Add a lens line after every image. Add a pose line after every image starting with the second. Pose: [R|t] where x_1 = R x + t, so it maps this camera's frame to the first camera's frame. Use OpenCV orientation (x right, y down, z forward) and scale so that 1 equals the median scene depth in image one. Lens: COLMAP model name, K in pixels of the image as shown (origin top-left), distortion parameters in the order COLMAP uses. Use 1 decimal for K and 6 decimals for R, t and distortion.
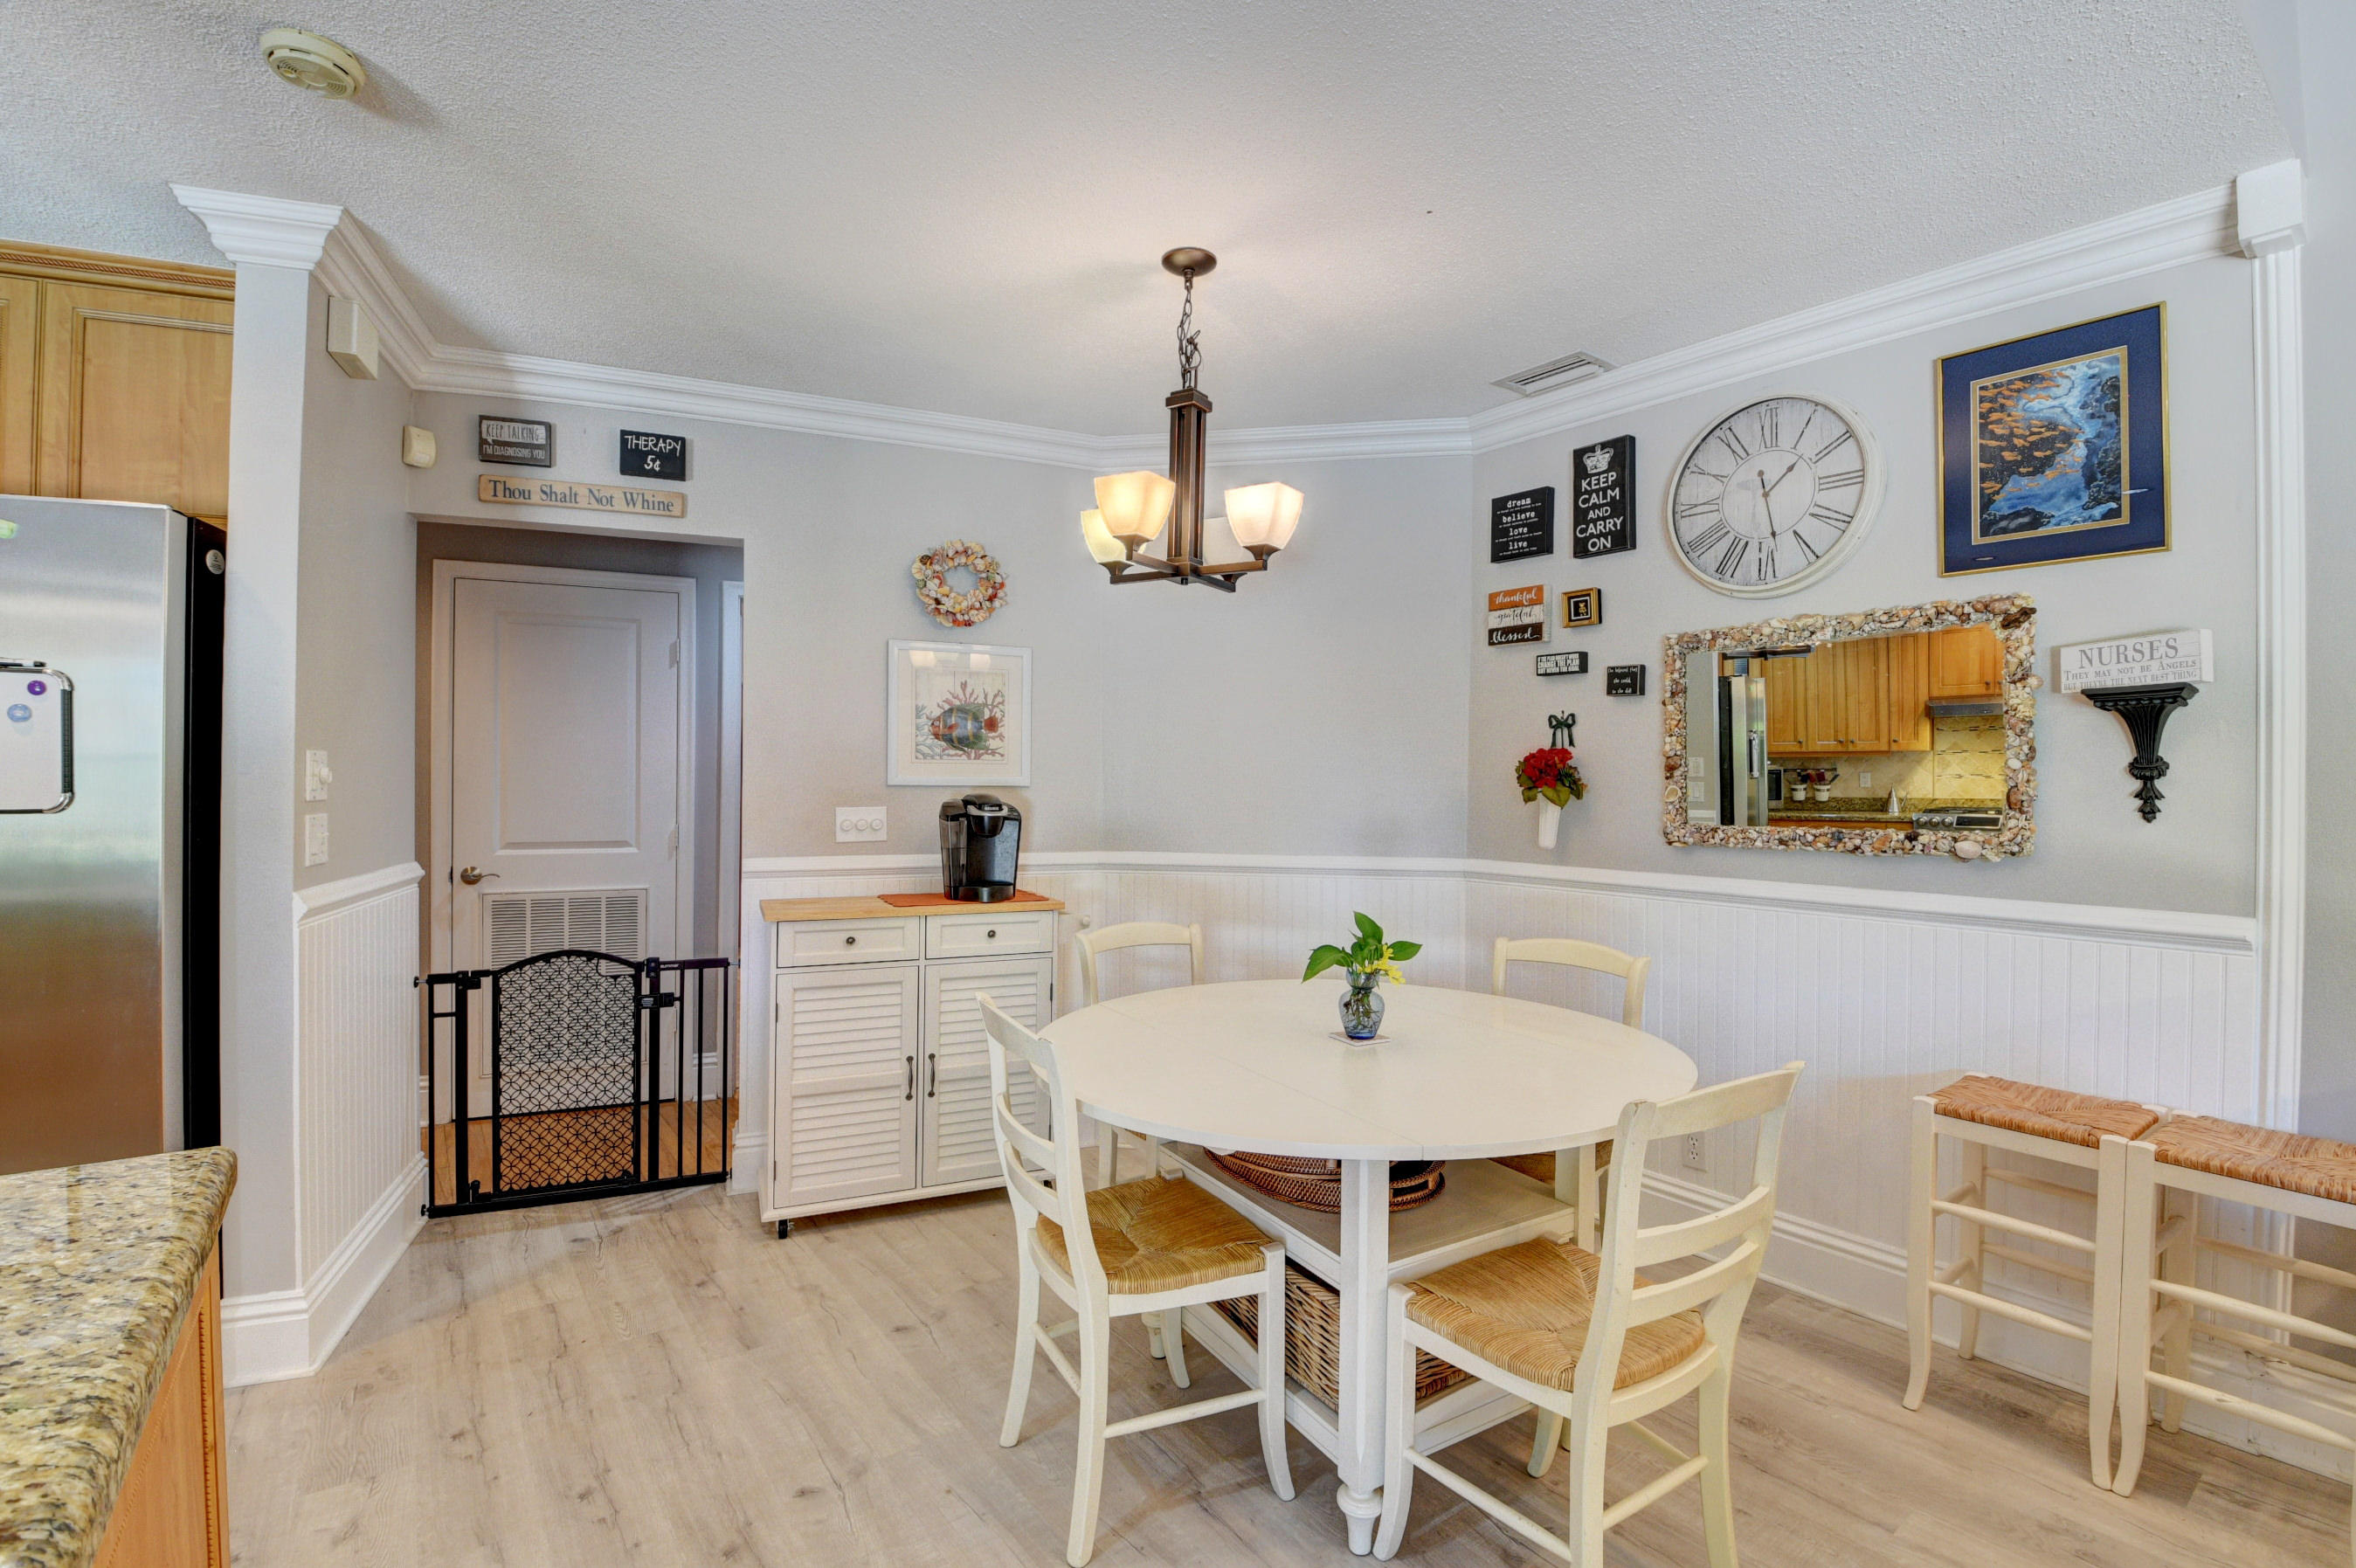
lens RADIAL K [[1044.2, 0, 1173.3], [0, 1044.2, 781.0], [0, 0, 1]] dist [0.014941, -0.021824]
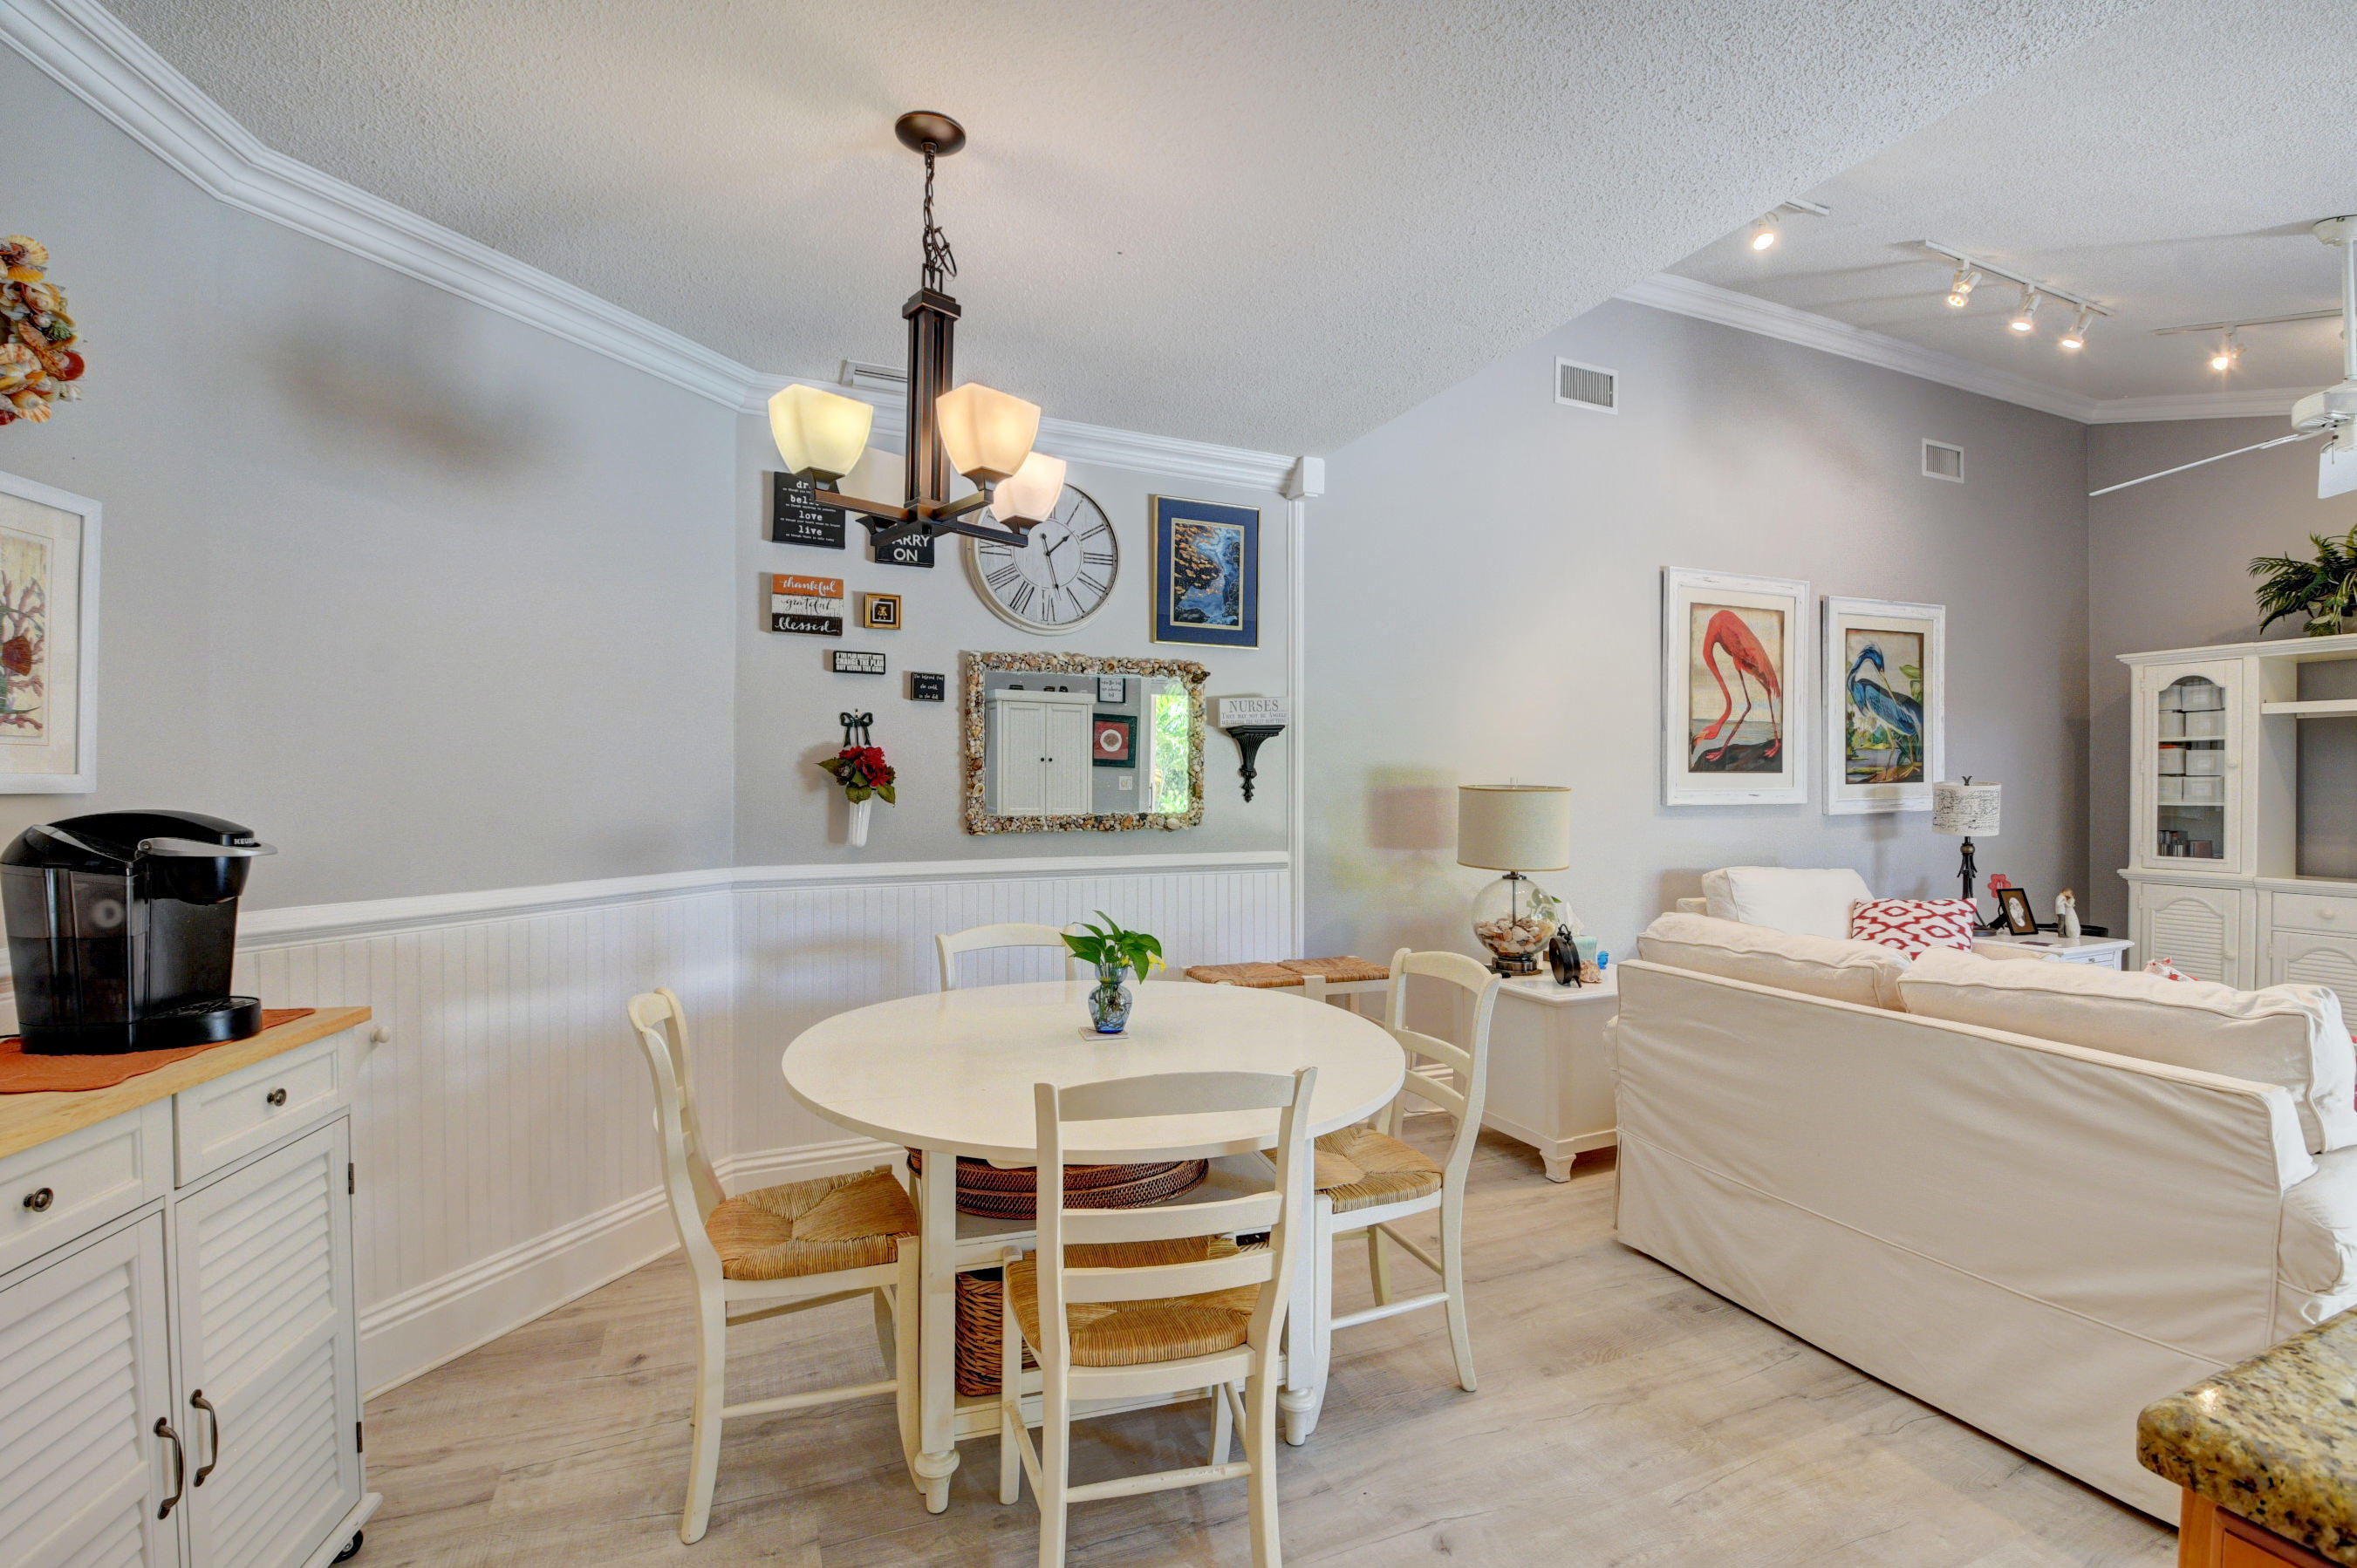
lens RADIAL K [[1044.5, 0, 1173.8], [0, 1044.5, 781.0], [0, 0, 1]] dist [0.014941, -0.021824]
pose [[0.231022, -0.005564, 0.972933, -0.576968], [-0.000821, 0.999982, 0.005914, -0.004317], [-0.972948, -0.002165, 0.231014, 0.505114]]
